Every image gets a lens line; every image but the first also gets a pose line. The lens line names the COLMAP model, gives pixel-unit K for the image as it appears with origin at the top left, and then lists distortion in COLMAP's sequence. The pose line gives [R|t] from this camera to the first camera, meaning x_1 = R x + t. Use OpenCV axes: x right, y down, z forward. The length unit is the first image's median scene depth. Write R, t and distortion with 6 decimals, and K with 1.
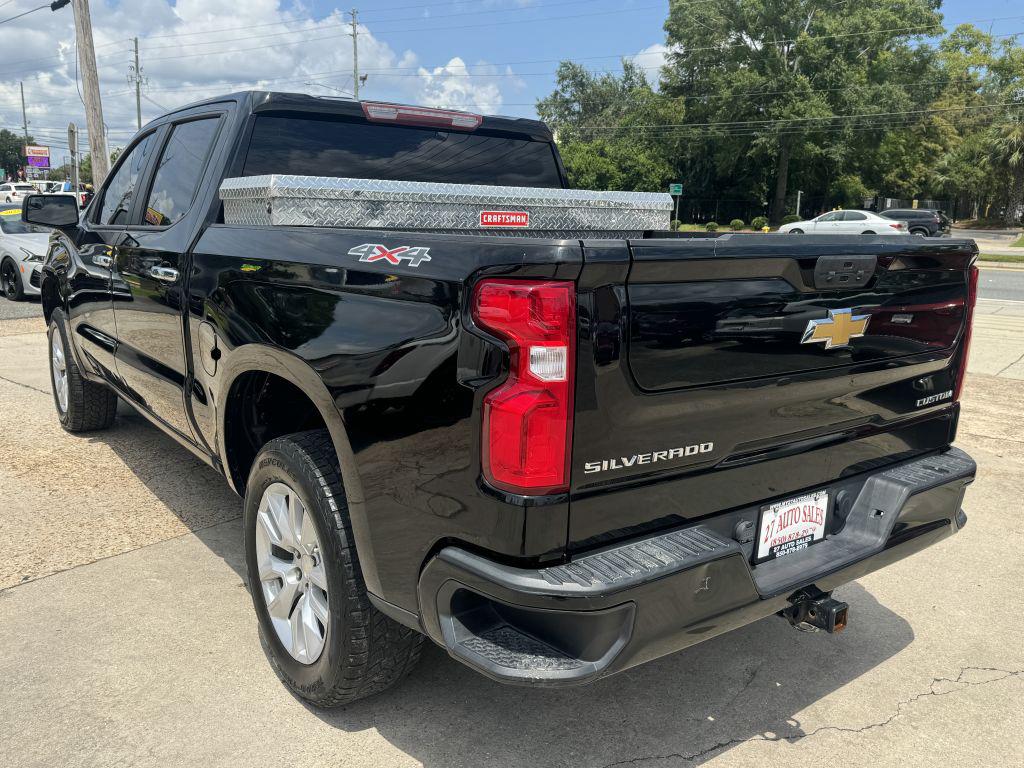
lens RADIAL K [[829.9, 0, 508.5], [0, 829.9, 375.6], [0, 0, 1]] dist [0.059441, -0.081718]
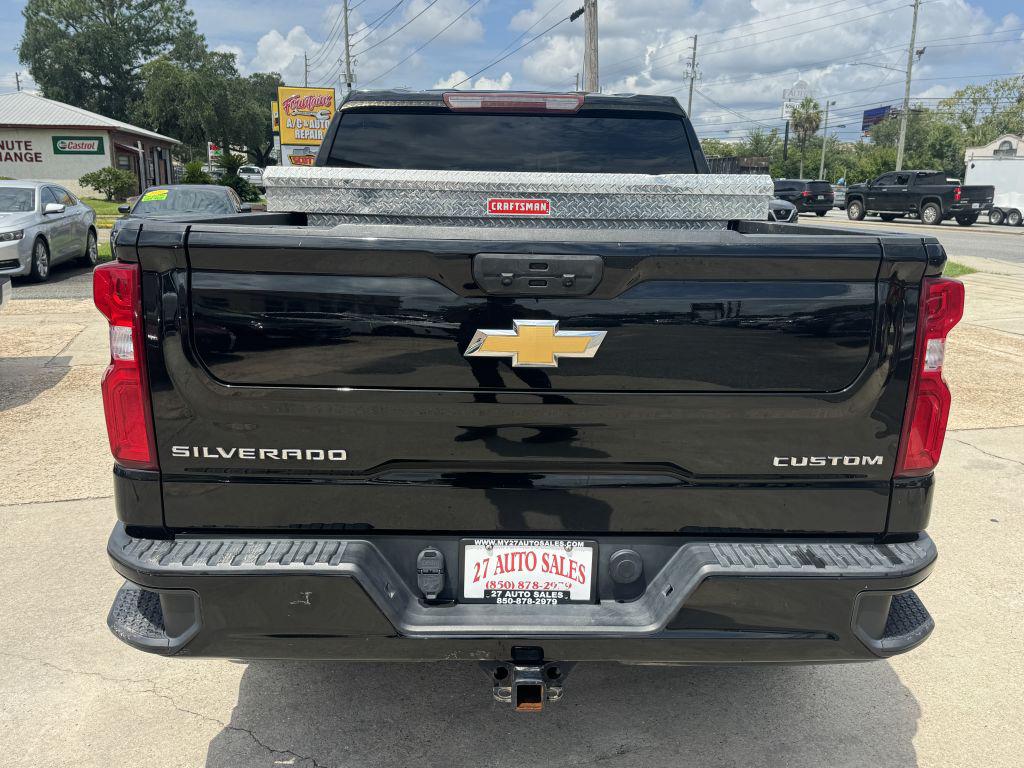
lens RADIAL K [[835.3, 0, 518.1], [0, 835.3, 382.3], [0, 0, 1]] dist [0.052192, -0.071790]
pose [[0.814443, 0.121023, -0.567483, 0.559811], [-0.110107, 0.992472, 0.053634, -0.039313], [0.569701, 0.018802, 0.821637, 0.211316]]
